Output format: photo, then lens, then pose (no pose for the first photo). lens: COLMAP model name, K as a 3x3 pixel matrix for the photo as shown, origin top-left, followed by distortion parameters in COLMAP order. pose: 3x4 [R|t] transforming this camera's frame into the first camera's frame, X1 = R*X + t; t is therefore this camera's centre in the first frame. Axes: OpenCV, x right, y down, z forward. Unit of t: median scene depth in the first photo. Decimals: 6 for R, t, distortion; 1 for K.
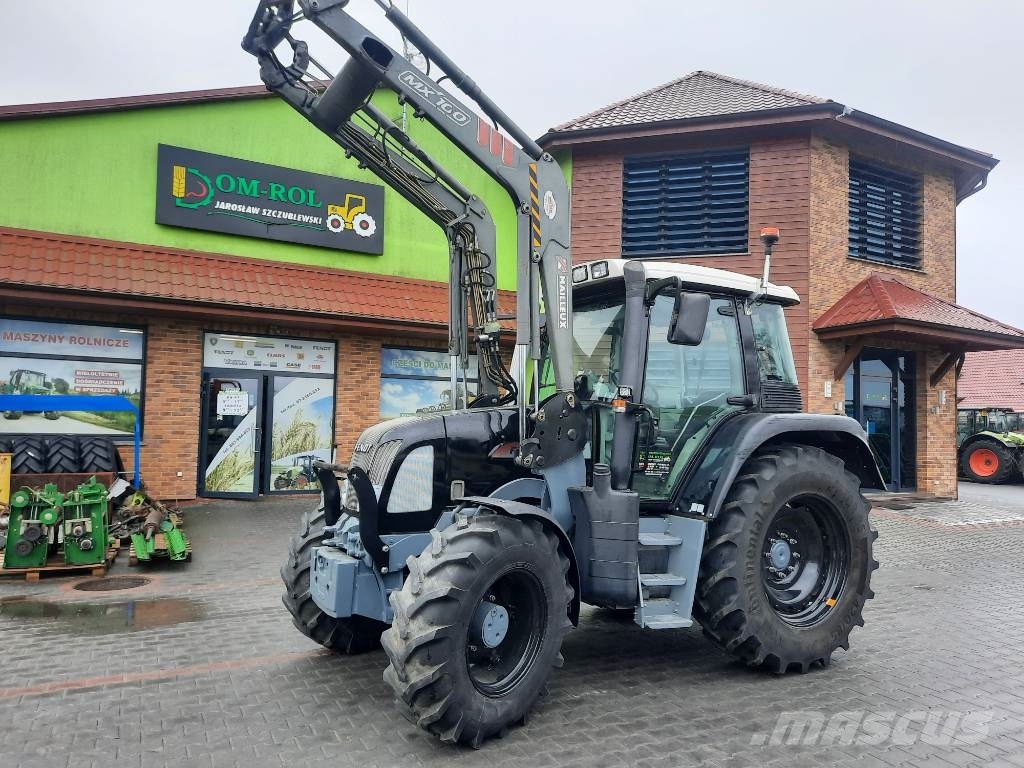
lens RADIAL K [[742.2, 0, 527.7], [0, 742.2, 393.9], [0, 0, 1]] dist [0.064926, -0.060210]
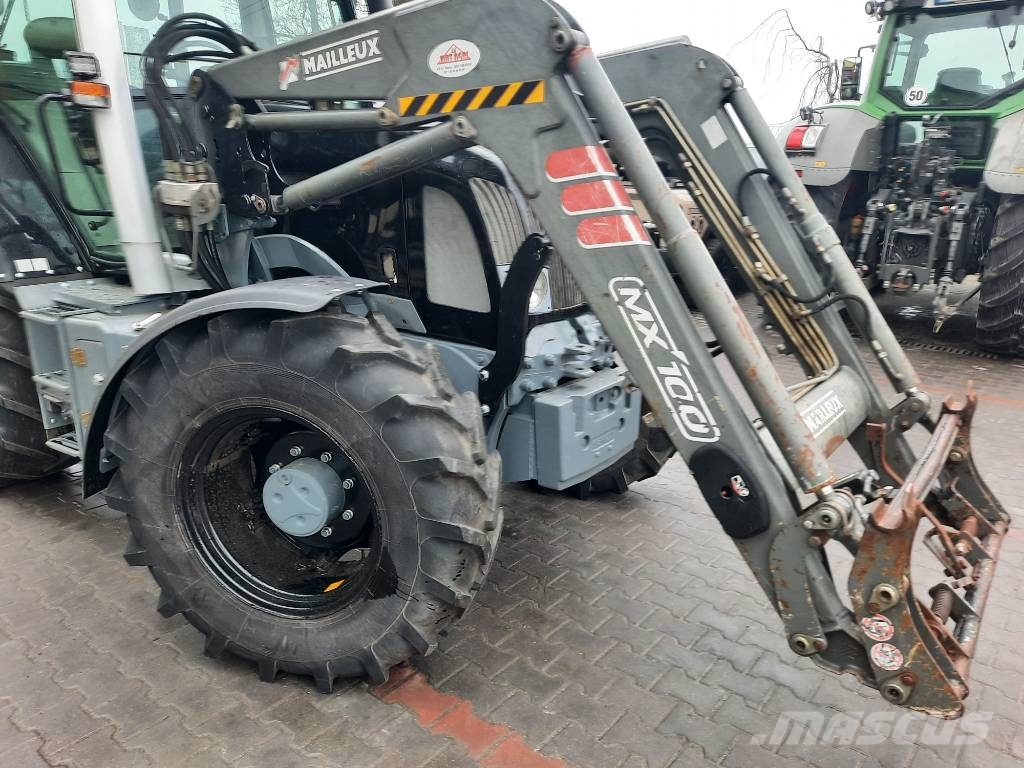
lens RADIAL K [[751.1, 0, 535.3], [0, 751.1, 392.3], [0, 0, 1]] dist [0.074531, -0.067348]
pose [[-0.411737, -0.286641, 0.865049, -0.596420], [-0.066912, 0.956191, 0.284994, 0.042778], [-0.908843, 0.059461, -0.412879, 1.012250]]
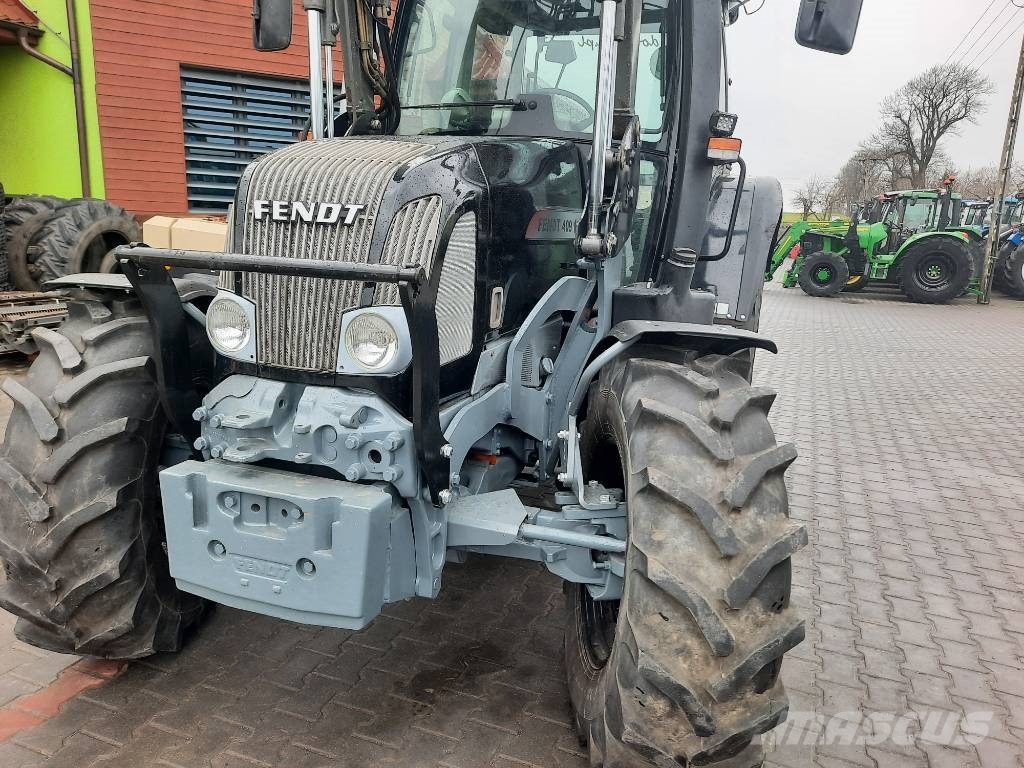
lens RADIAL K [[743.5, 0, 529.1], [0, 743.5, 395.2], [0, 0, 1]] dist [0.056605, -0.047308]
pose [[0.745630, -0.139941, 0.651500, -0.325322], [-0.059064, 0.959972, 0.273797, 0.040054], [-0.663738, -0.242631, 0.707519, 0.499281]]
